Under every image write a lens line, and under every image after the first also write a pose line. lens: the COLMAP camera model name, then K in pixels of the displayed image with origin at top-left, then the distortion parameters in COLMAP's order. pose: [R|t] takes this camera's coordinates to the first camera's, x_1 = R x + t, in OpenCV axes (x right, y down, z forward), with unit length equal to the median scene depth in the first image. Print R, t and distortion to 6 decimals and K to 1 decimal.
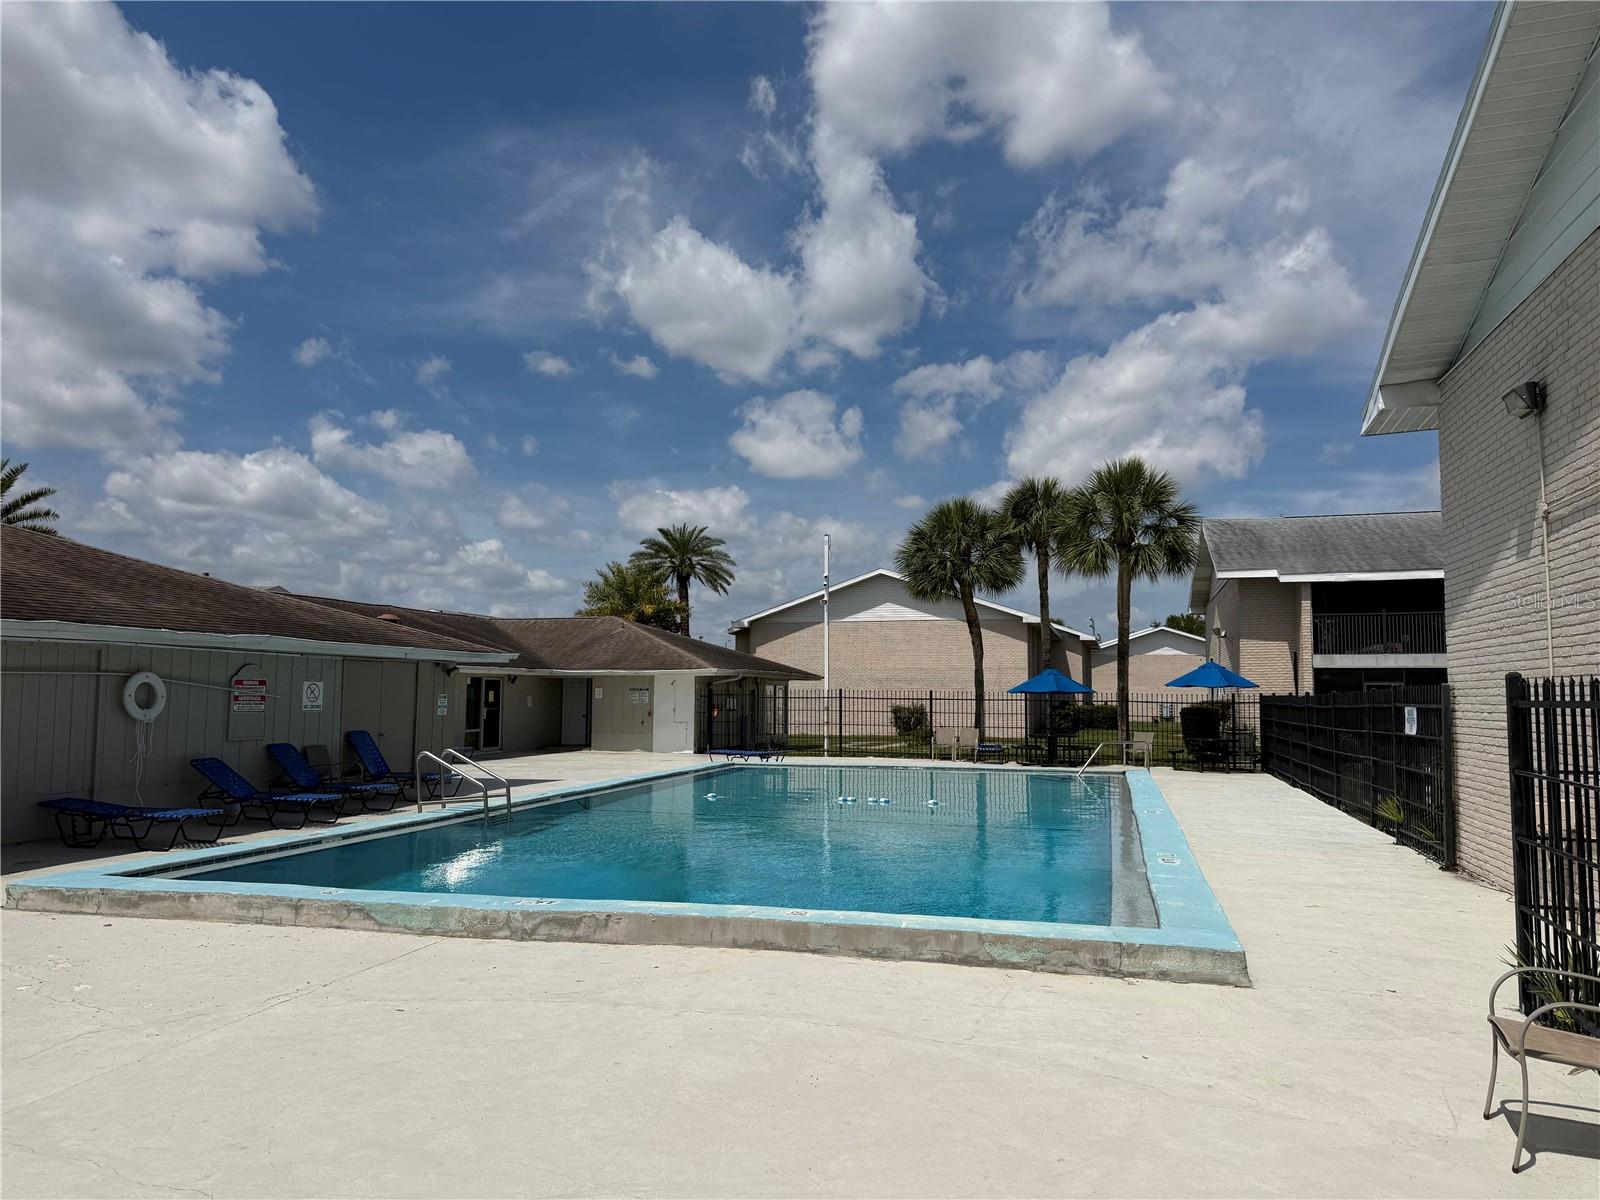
lens RADIAL K [[1096.0, 0, 800.0], [0, 1096.0, 600.0], [0, 0, 1]] dist [0.032297, -0.000247]
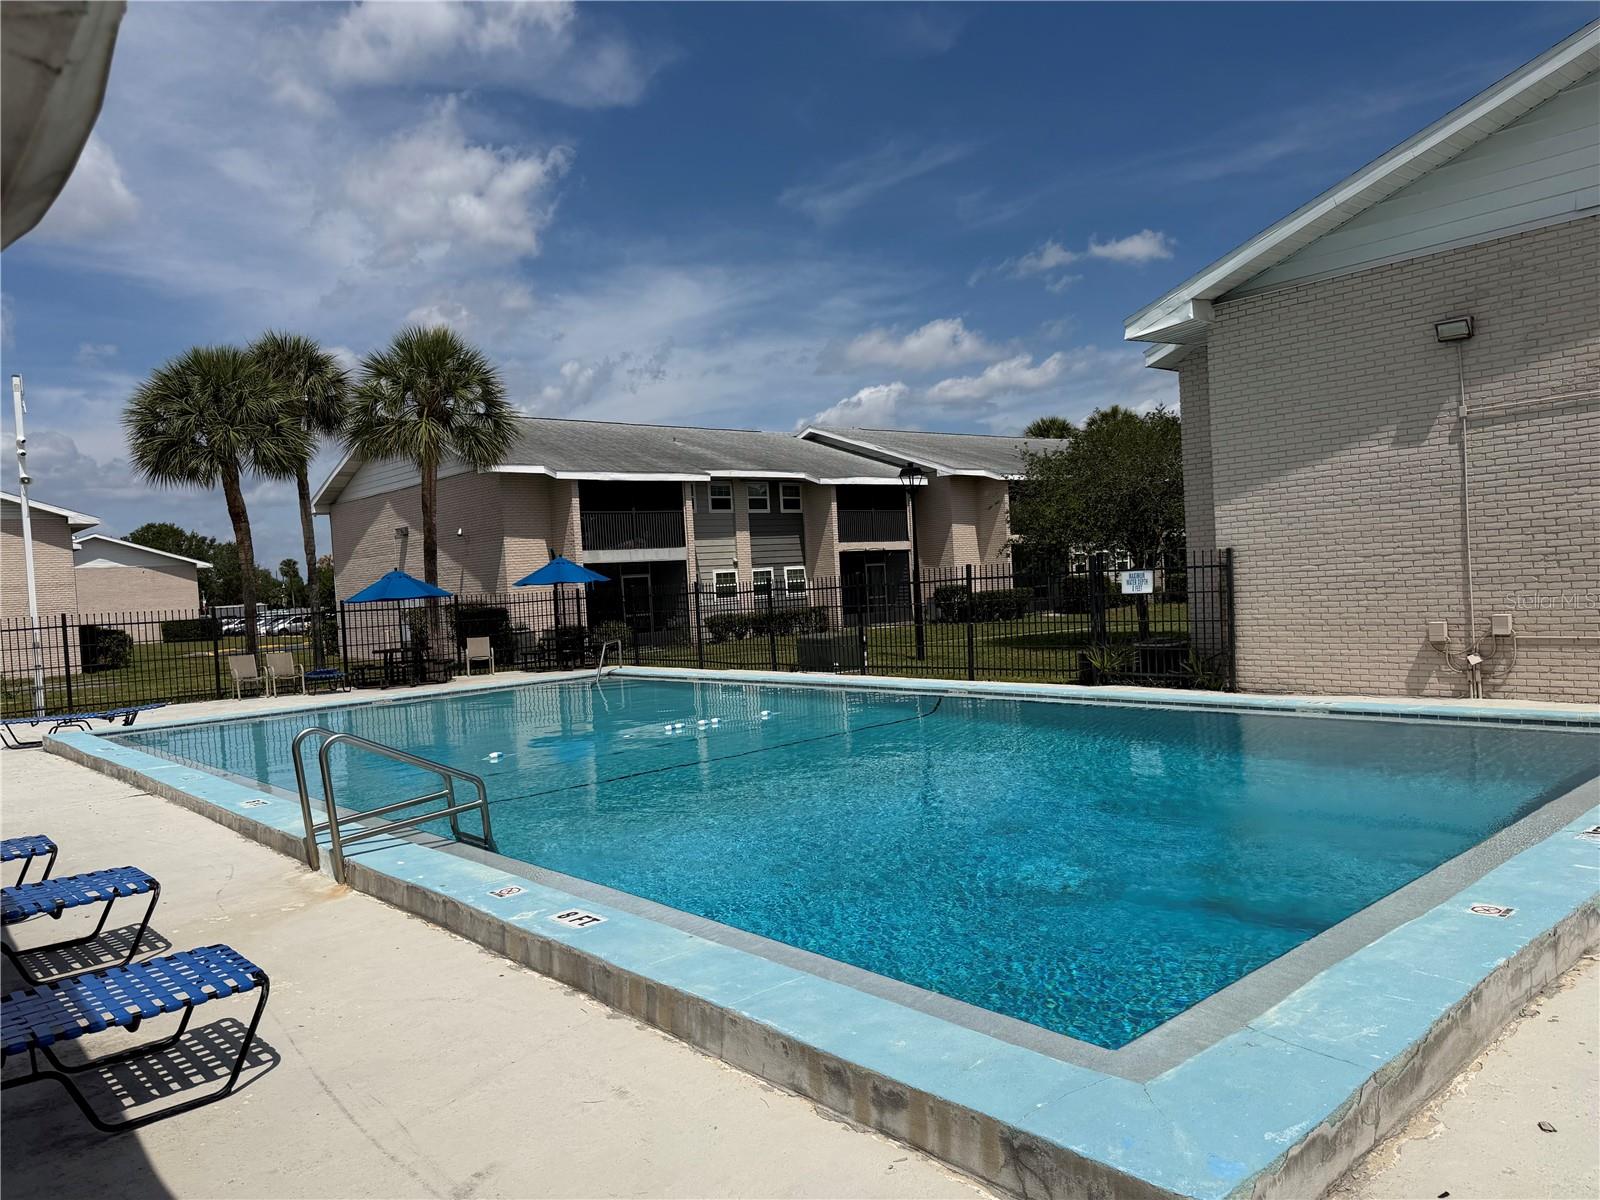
lens RADIAL K [[1096.0, 0, 800.0], [0, 1096.0, 600.0], [0, 0, 1]] dist [0.032297, -0.000247]
pose [[0.518120, -0.048070, 0.853956, -0.306677], [-0.015689, 0.997717, 0.065682, 0.024973], [-0.855164, -0.047429, 0.516183, 0.297218]]
